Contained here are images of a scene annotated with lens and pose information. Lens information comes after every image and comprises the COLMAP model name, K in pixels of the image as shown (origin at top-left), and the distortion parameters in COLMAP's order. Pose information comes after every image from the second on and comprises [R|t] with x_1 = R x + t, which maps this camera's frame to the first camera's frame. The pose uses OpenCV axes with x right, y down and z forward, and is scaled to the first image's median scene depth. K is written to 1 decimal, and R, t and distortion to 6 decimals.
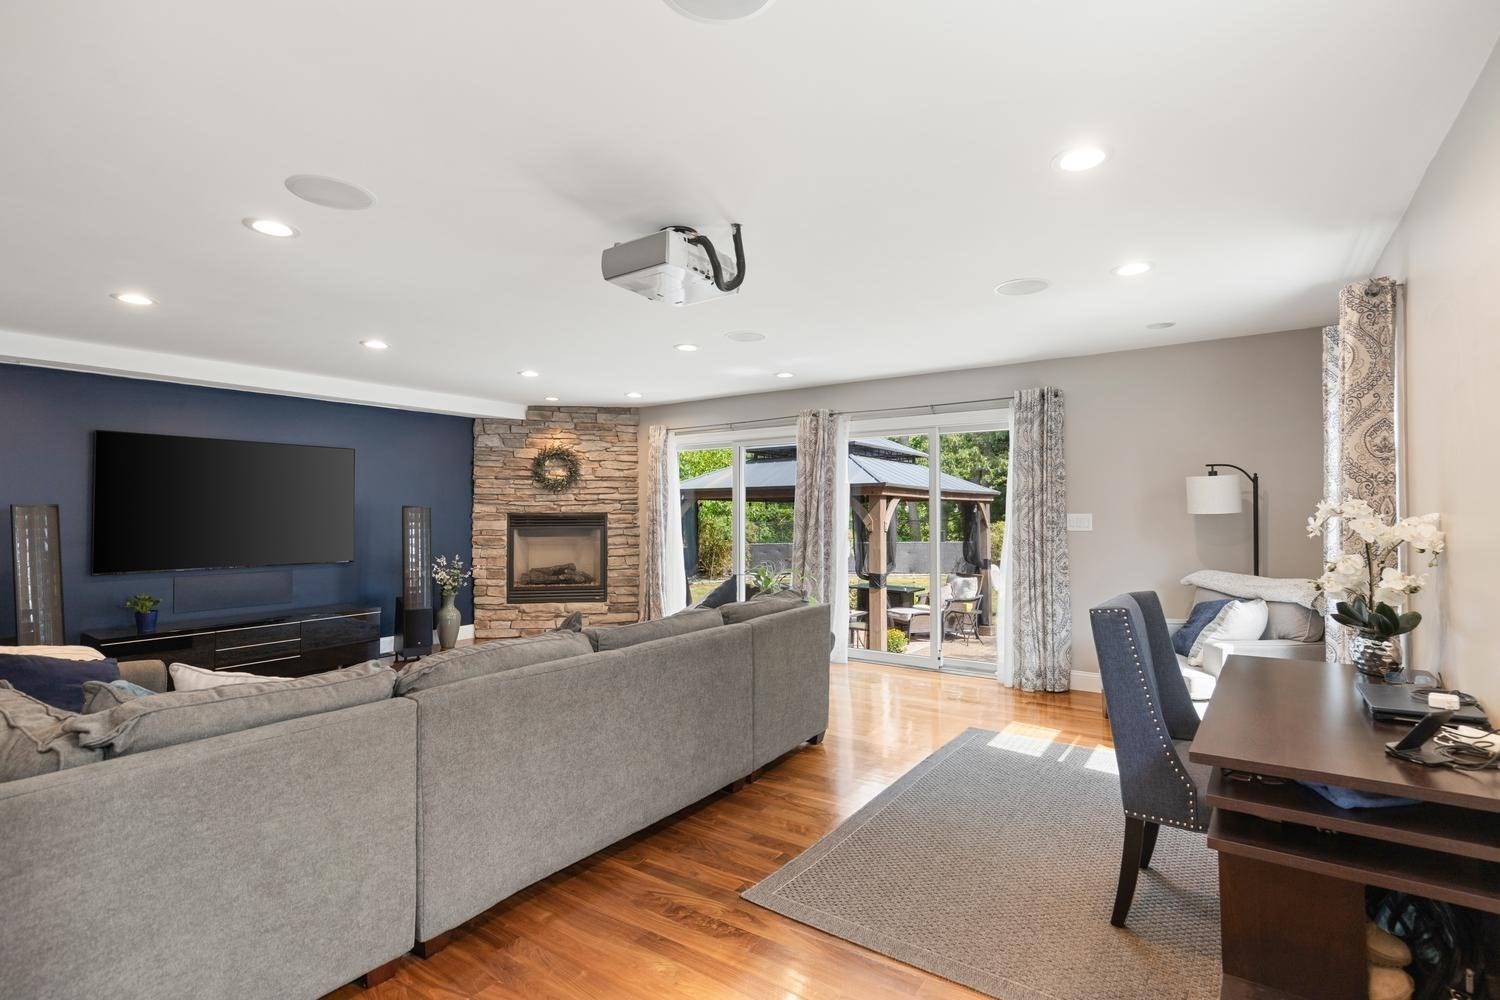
lens RADIAL K [[702.0, 0, 751.0], [0, 702.0, 502.4], [0, 0, 1]] dist [0.000630, 0.000189]
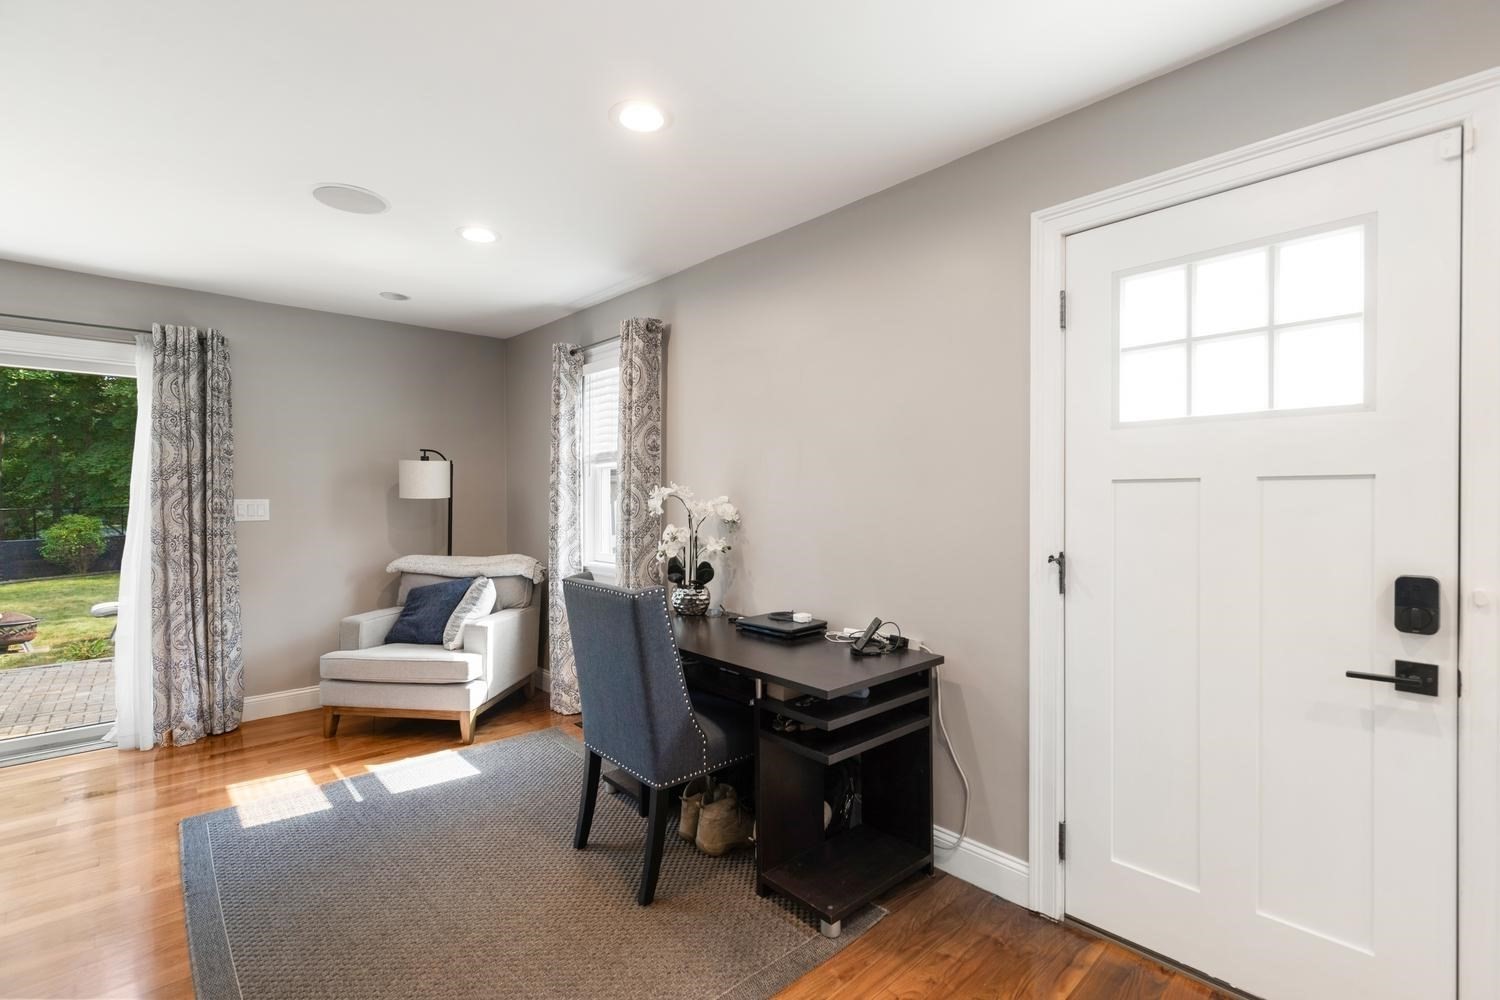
lens RADIAL K [[678.5, 0, 753.0], [0, 678.5, 508.9], [0, 0, 1]] dist [0.001724, -0.000185]
pose [[0.195892, -0.014712, 0.980515, -0.206947], [-0.010171, 0.999803, 0.017034, 0.009653], [-0.980573, -0.013309, 0.195704, 0.346241]]
